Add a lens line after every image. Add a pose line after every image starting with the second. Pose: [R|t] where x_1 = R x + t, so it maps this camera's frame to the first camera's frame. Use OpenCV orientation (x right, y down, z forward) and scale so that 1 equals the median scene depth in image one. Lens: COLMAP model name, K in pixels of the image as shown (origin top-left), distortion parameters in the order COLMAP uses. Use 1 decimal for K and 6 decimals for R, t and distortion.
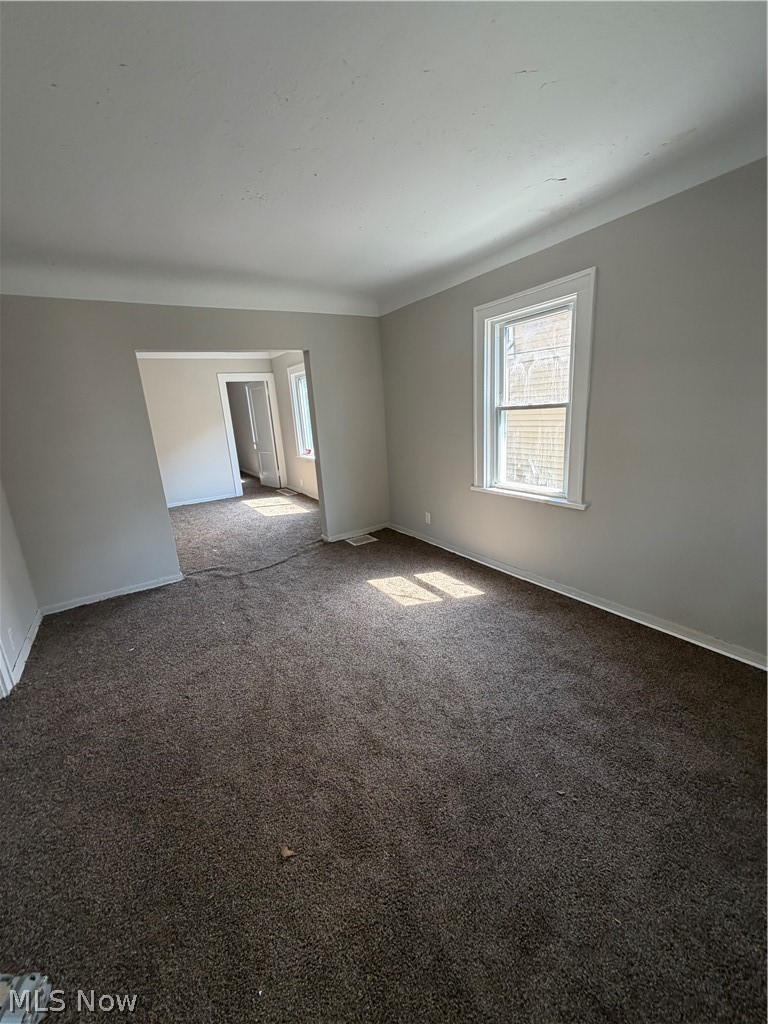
lens RADIAL K [[406.4, 0, 386.0], [0, 406.4, 509.1], [0, 0, 1]] dist [-0.001982, 0.001607]
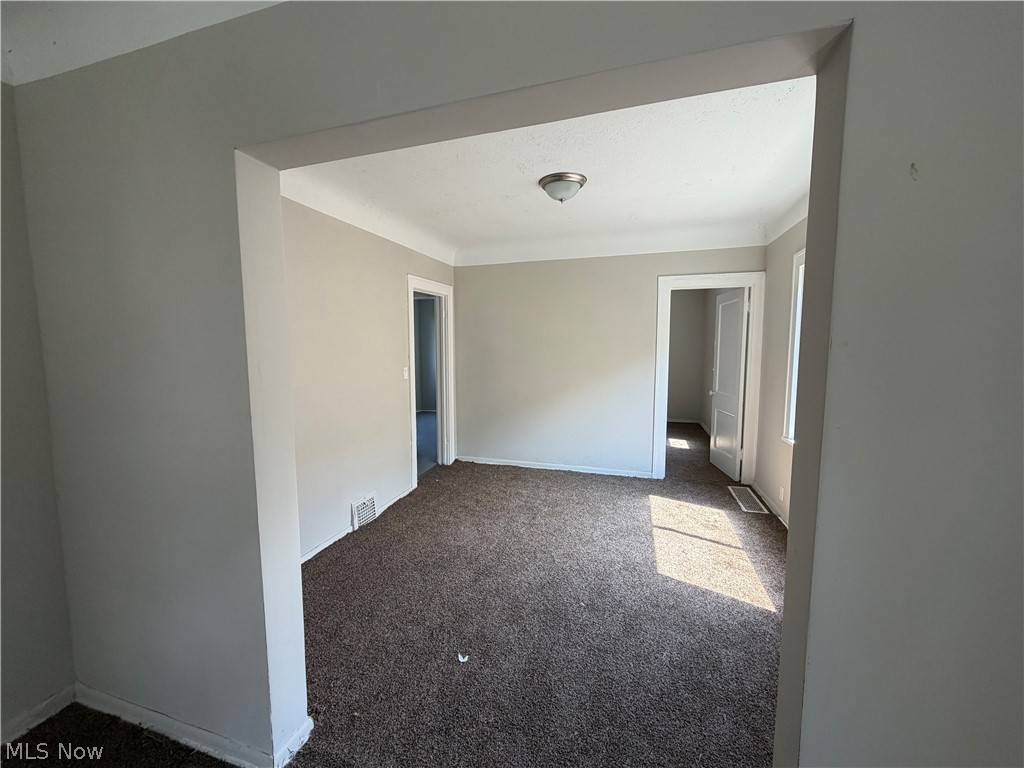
lens RADIAL K [[406.4, 0, 514.0], [0, 406.4, 385.9], [0, 0, 1]] dist [-0.001982, 0.001607]
pose [[0.645727, 0.127084, -0.752918, -0.186899], [-0.223463, 0.974333, -0.027193, -0.269746], [0.730138, 0.185808, 0.657552, 1.169062]]
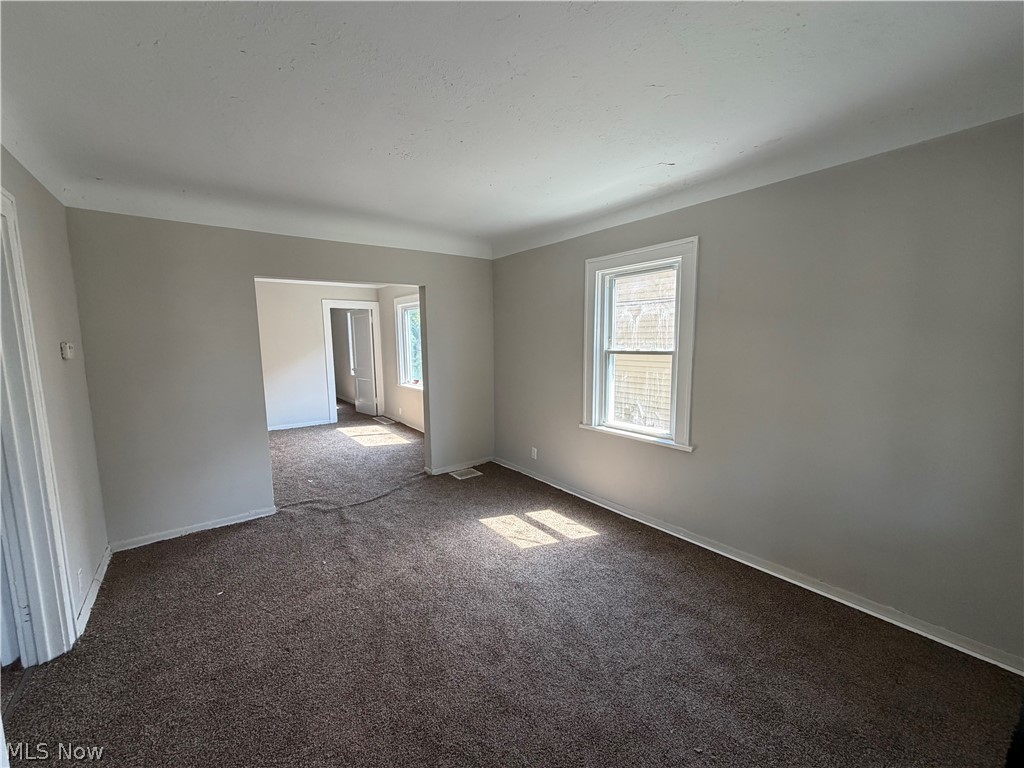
lens RADIAL K [[406.4, 0, 511.9], [0, 406.4, 385.9], [0, 0, 1]] dist [-0.001982, 0.001607]
pose [[0.994961, 0.043588, 0.090291, -0.078214], [-0.031465, 0.990805, -0.131587, -0.013938], [-0.095196, 0.128083, 0.987184, -0.016819]]
